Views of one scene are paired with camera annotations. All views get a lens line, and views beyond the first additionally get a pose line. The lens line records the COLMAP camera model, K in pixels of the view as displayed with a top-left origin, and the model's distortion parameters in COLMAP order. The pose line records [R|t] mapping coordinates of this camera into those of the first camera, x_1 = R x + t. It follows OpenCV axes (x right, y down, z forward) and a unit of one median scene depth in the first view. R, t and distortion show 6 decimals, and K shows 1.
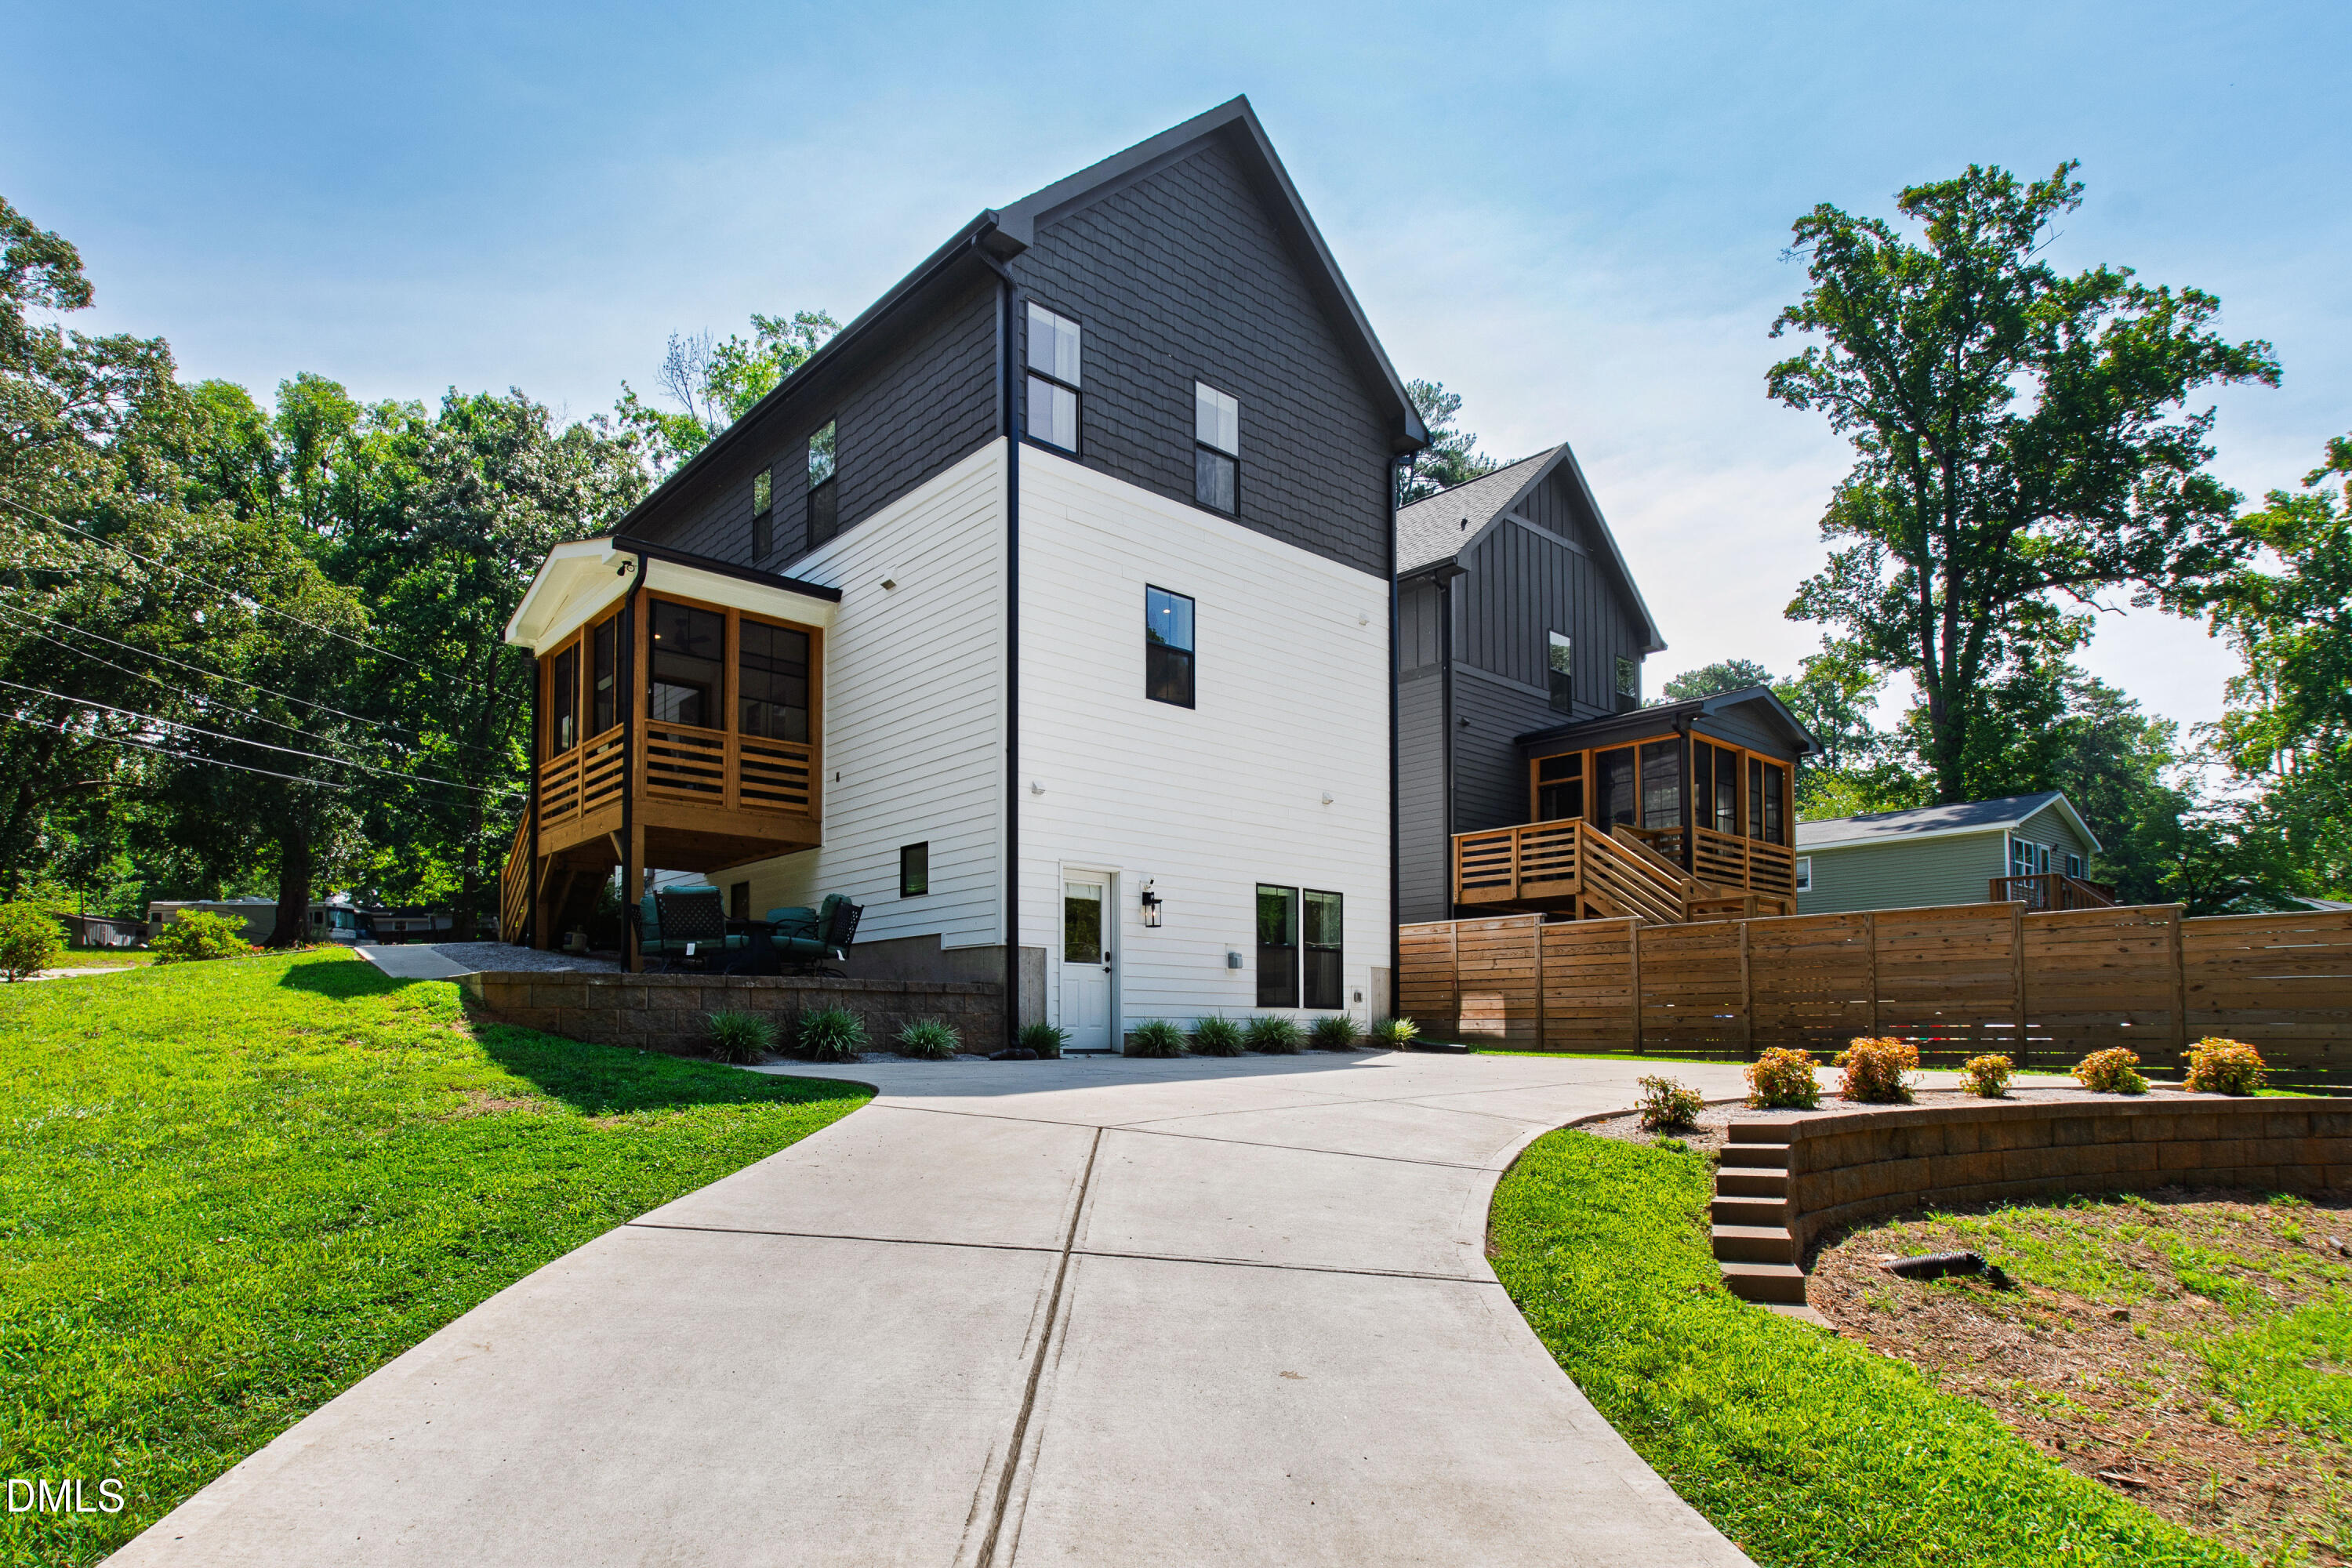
lens RADIAL K [[1270.0, 0, 1152.4], [0, 1270.0, 993.3], [0, 0, 1]] dist [-0.020130, 0.000717]
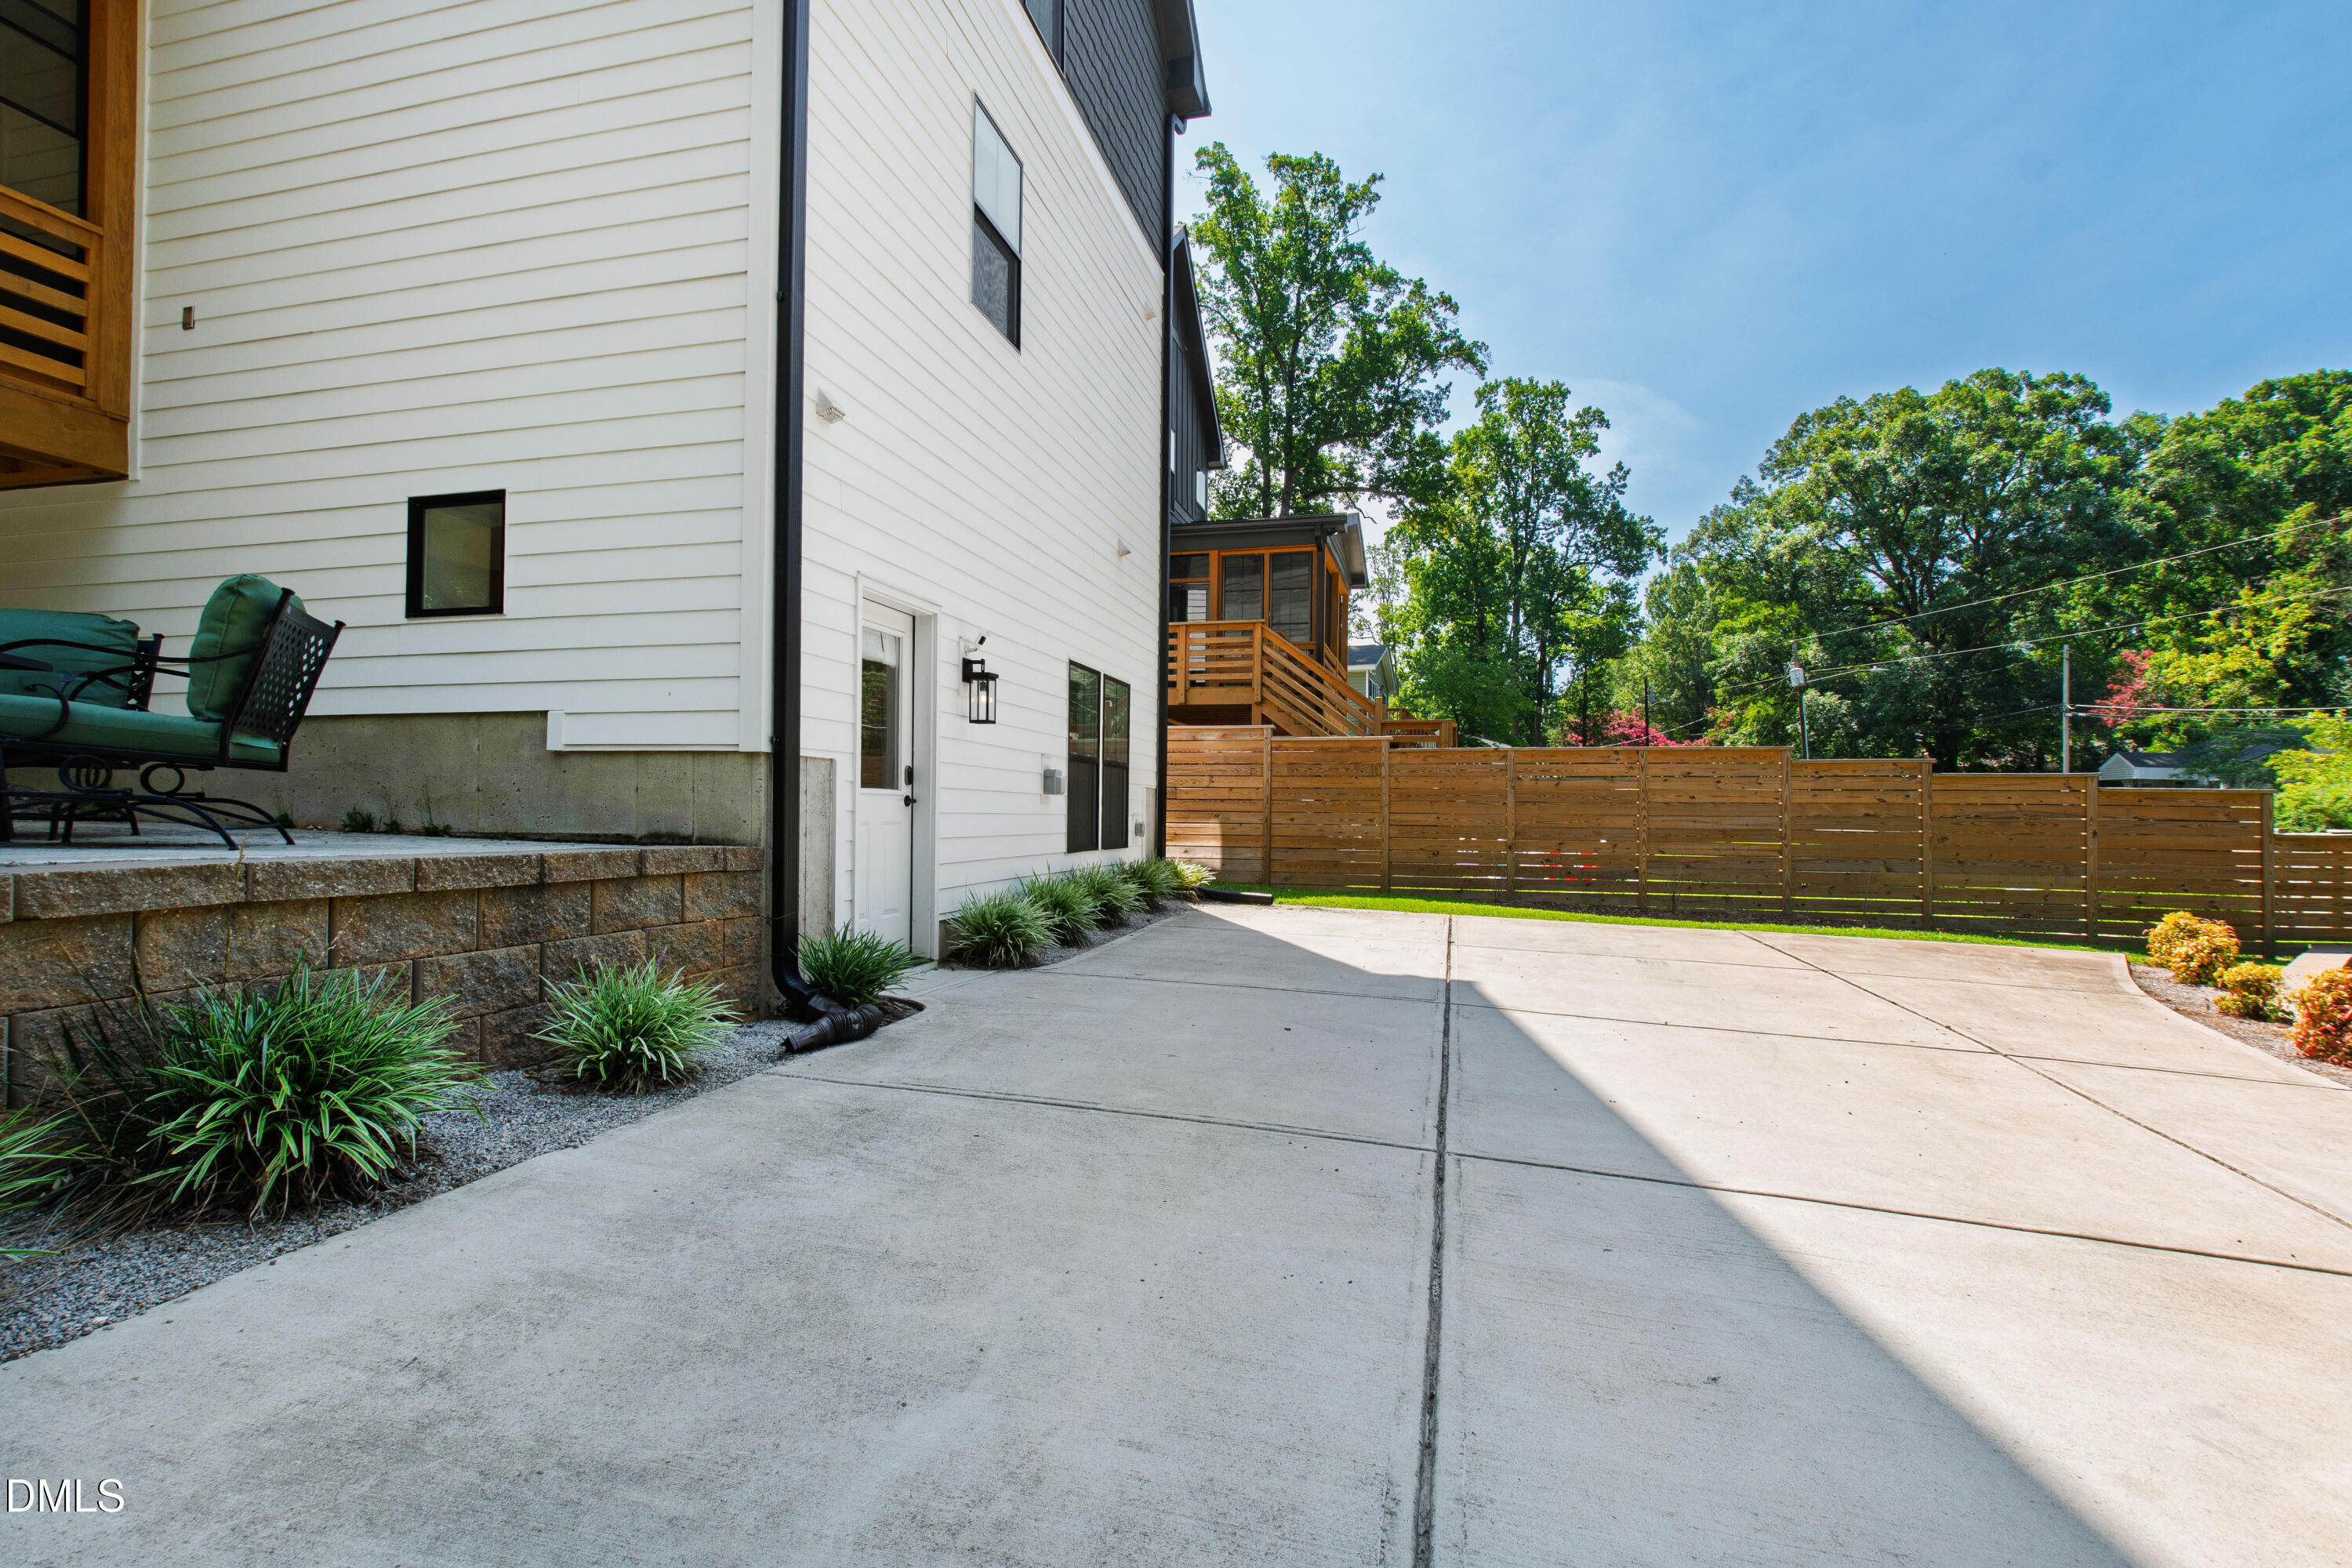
lens RADIAL K [[1047.1, 0, 1179.4], [0, 1047.1, 799.0], [0, 0, 1]] dist [-0.005589, 0.000127]
pose [[0.830550, 0.017905, 0.556656, -0.161050], [-0.032415, 0.999343, 0.016220, -0.026408], [-0.556000, -0.031516, 0.830584, 0.514477]]
